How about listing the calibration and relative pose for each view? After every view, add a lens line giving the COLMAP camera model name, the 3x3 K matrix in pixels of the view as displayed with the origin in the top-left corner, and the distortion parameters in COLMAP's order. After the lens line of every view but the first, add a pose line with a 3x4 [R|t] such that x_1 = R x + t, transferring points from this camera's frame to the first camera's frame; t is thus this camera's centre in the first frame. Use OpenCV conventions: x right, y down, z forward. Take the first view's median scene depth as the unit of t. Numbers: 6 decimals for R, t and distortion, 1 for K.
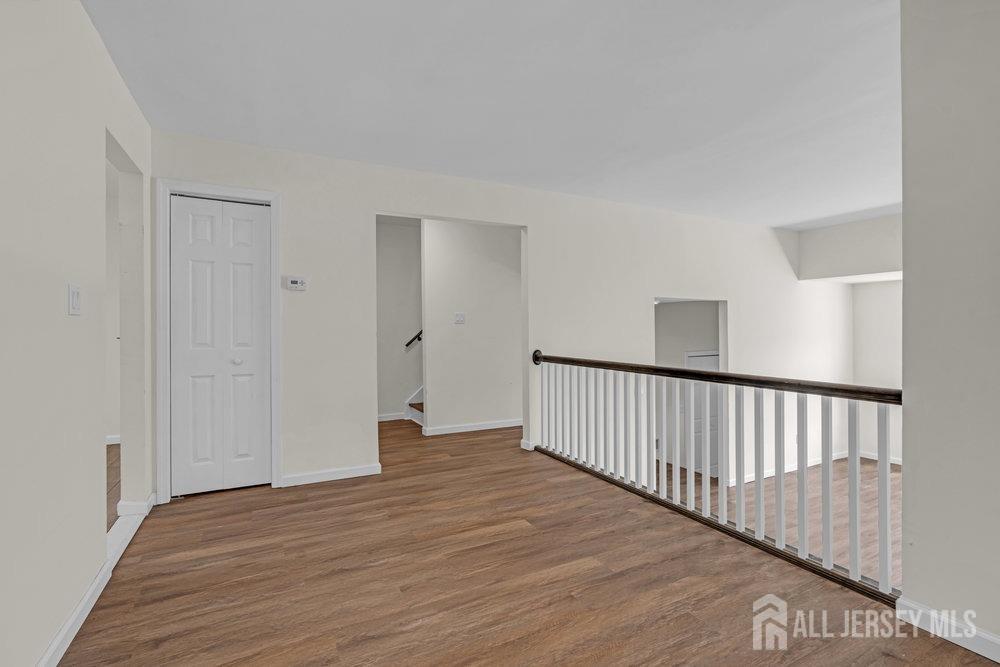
lens RADIAL K [[450.9, 0, 503.7], [0, 450.9, 331.9], [0, 0, 1]] dist [-0.009767, 0.000147]
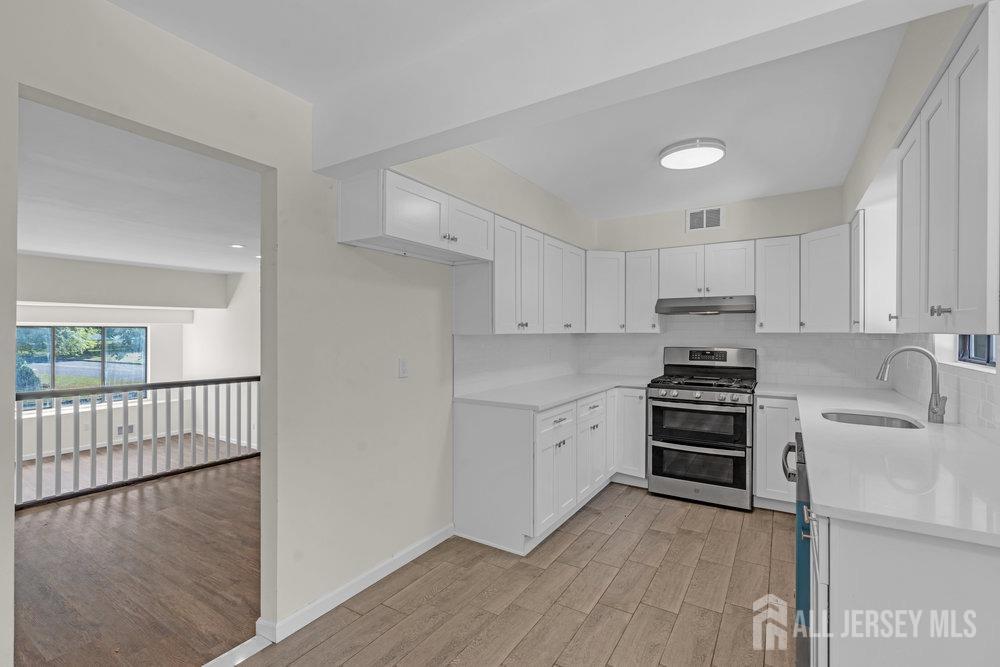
lens RADIAL K [[450.9, 0, 503.7], [0, 450.9, 331.9], [0, 0, 1]] dist [-0.009767, 0.000147]
pose [[-0.491478, -0.001067, 0.870890, -1.340949], [-0.006846, 0.999973, -0.002638, -0.081535], [-0.870863, -0.007258, -0.491472, 0.679881]]
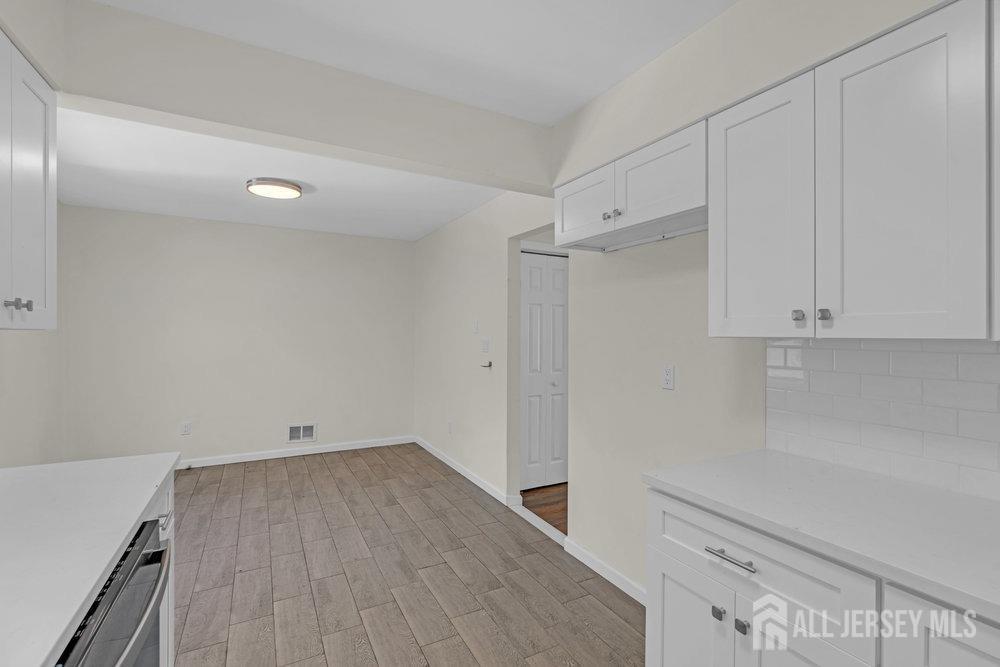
lens RADIAL K [[450.9, 0, 503.7], [0, 450.9, 331.9], [0, 0, 1]] dist [-0.009767, 0.000147]
pose [[0.999972, 0.007321, -0.001572, -0.759312], [-0.007315, 0.999967, 0.003591, -0.083945], [0.001598, -0.003579, 0.999992, -0.260512]]
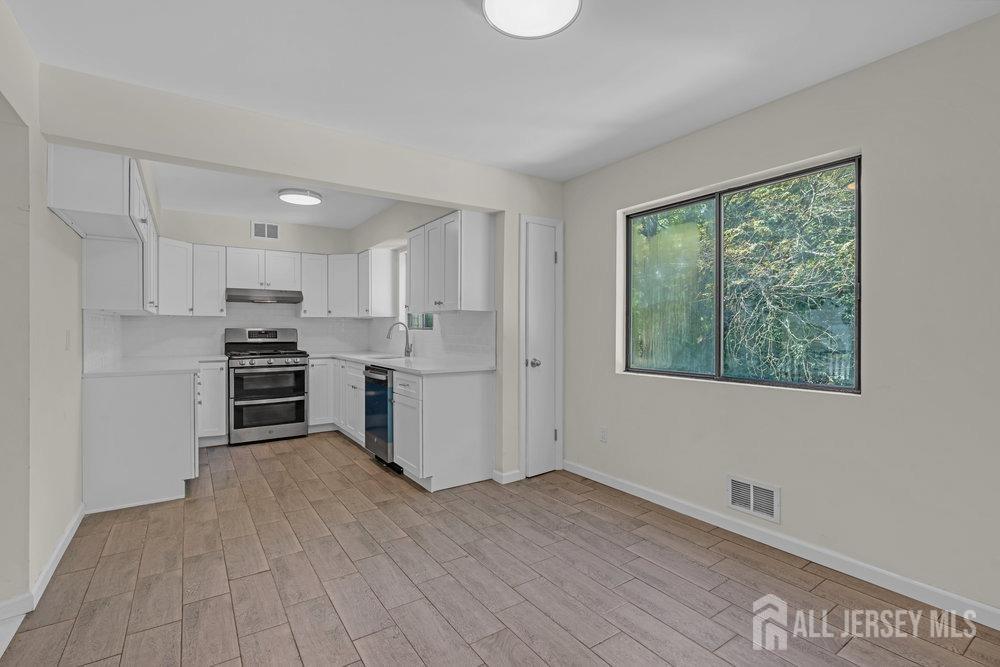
lens RADIAL K [[450.9, 0, 503.7], [0, 450.9, 331.9], [0, 0, 1]] dist [-0.009767, 0.000147]
pose [[-0.993948, 0.001537, -0.109837, -1.216025], [0.001466, 0.999999, 0.000735, -0.028859], [0.109837, 0.000570, -0.993949, 1.329040]]
